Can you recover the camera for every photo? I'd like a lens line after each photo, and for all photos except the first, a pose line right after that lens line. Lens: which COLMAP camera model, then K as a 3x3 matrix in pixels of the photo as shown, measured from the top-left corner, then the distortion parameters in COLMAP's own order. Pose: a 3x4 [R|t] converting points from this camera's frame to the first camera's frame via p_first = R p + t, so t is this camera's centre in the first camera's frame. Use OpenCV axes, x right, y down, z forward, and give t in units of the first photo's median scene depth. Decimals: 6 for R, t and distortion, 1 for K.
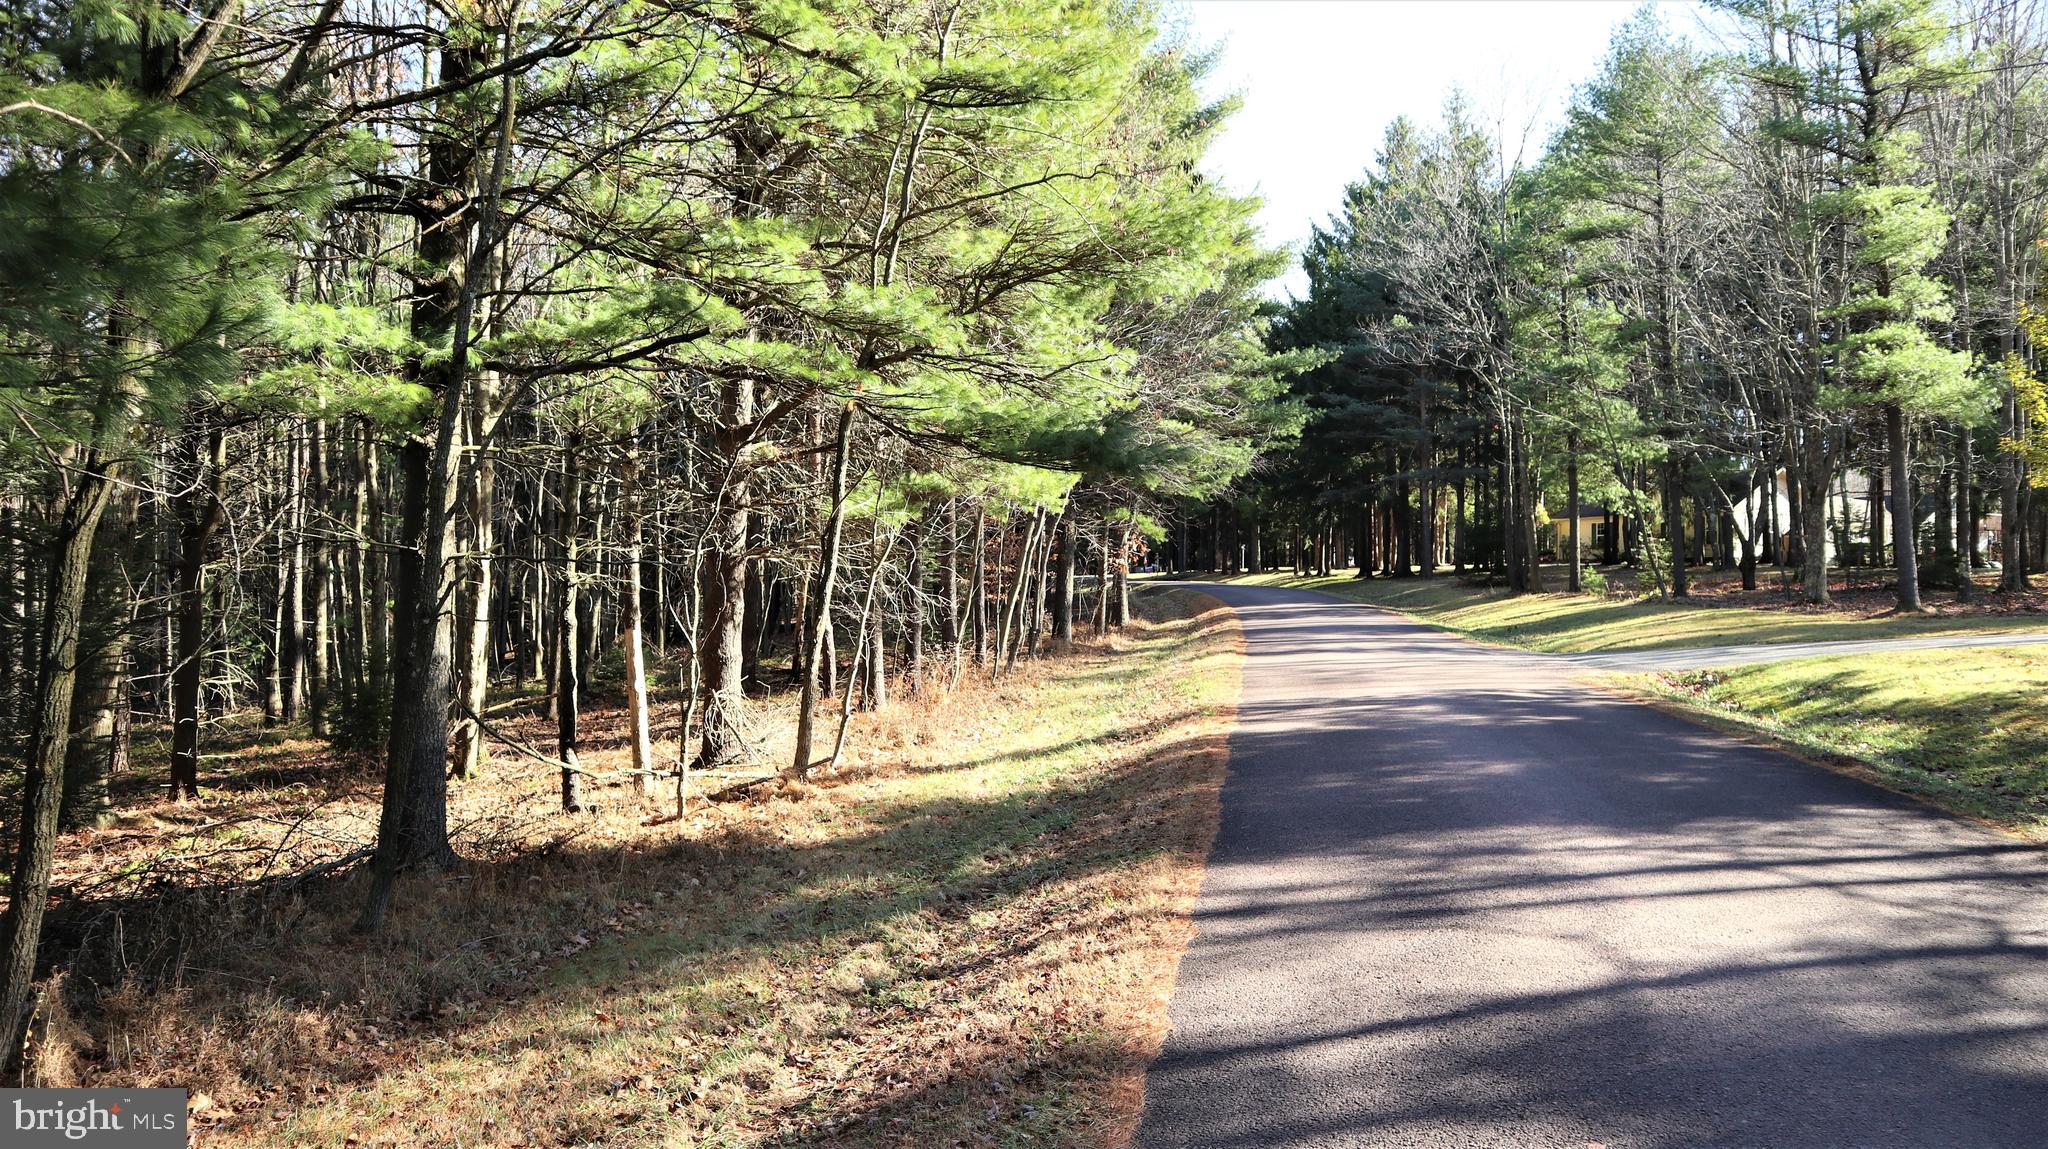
lens RADIAL K [[1401.0, 0, 1024.0], [0, 1401.0, 574.5], [0, 0, 1]] dist [-0.127011, 0.070026]
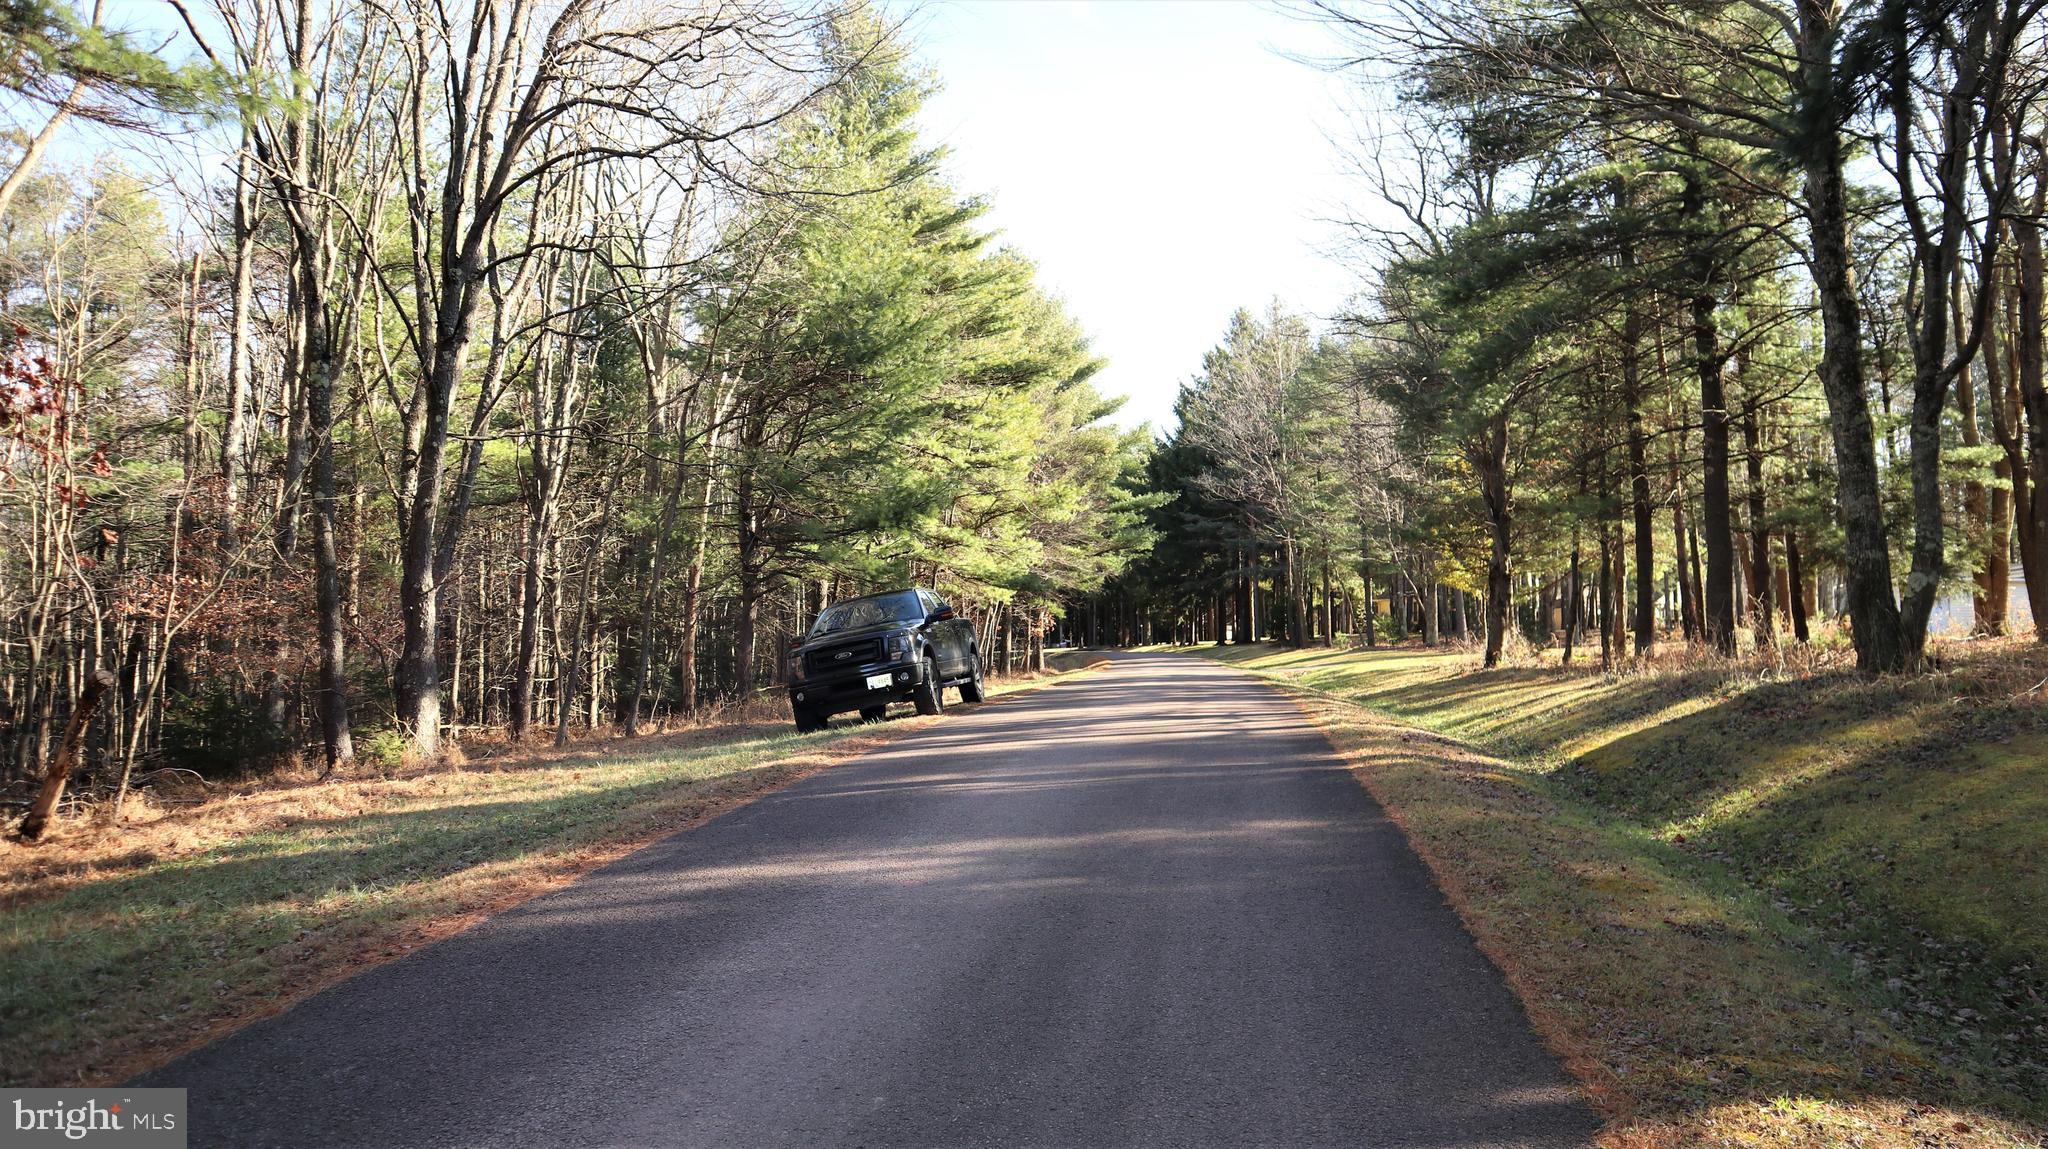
lens RADIAL K [[1401.0, 0, 1024.0], [0, 1401.0, 574.5], [0, 0, 1]] dist [-0.127011, 0.070026]
pose [[0.998296, -0.004083, 0.058205, -0.015600], [0.007459, 0.998295, -0.057900, 0.007397], [-0.057869, 0.058236, 0.996624, -0.231504]]
